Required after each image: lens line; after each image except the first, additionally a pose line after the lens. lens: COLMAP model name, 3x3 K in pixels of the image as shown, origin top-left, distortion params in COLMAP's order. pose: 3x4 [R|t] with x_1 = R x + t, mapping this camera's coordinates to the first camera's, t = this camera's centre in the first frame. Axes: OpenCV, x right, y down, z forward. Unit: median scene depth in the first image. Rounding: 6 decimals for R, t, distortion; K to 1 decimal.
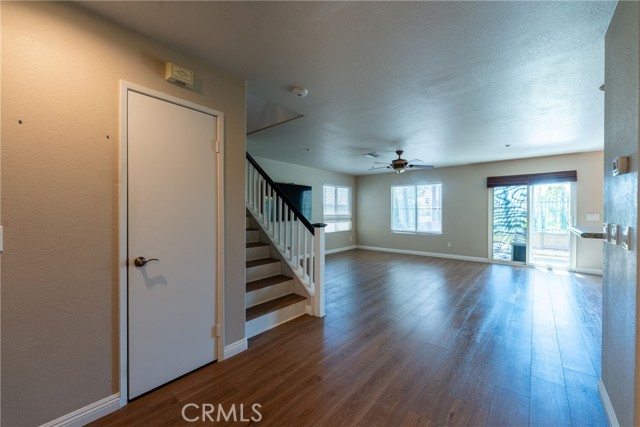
lens RADIAL K [[256.2, 0, 320.9], [0, 256.2, 212.9], [0, 0, 1]] dist [0.001356, -0.000689]
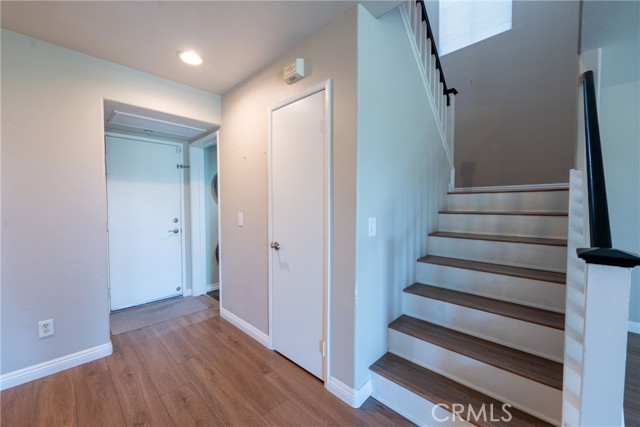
lens RADIAL K [[256.2, 0, 321.0], [0, 256.2, 213.4], [0, 0, 1]] dist [0.001356, -0.000689]
pose [[-0.067387, 0.035559, -0.997093, 0.489128], [-0.003714, 0.999349, 0.035890, -0.013434], [0.997720, 0.006122, -0.067211, 1.228167]]
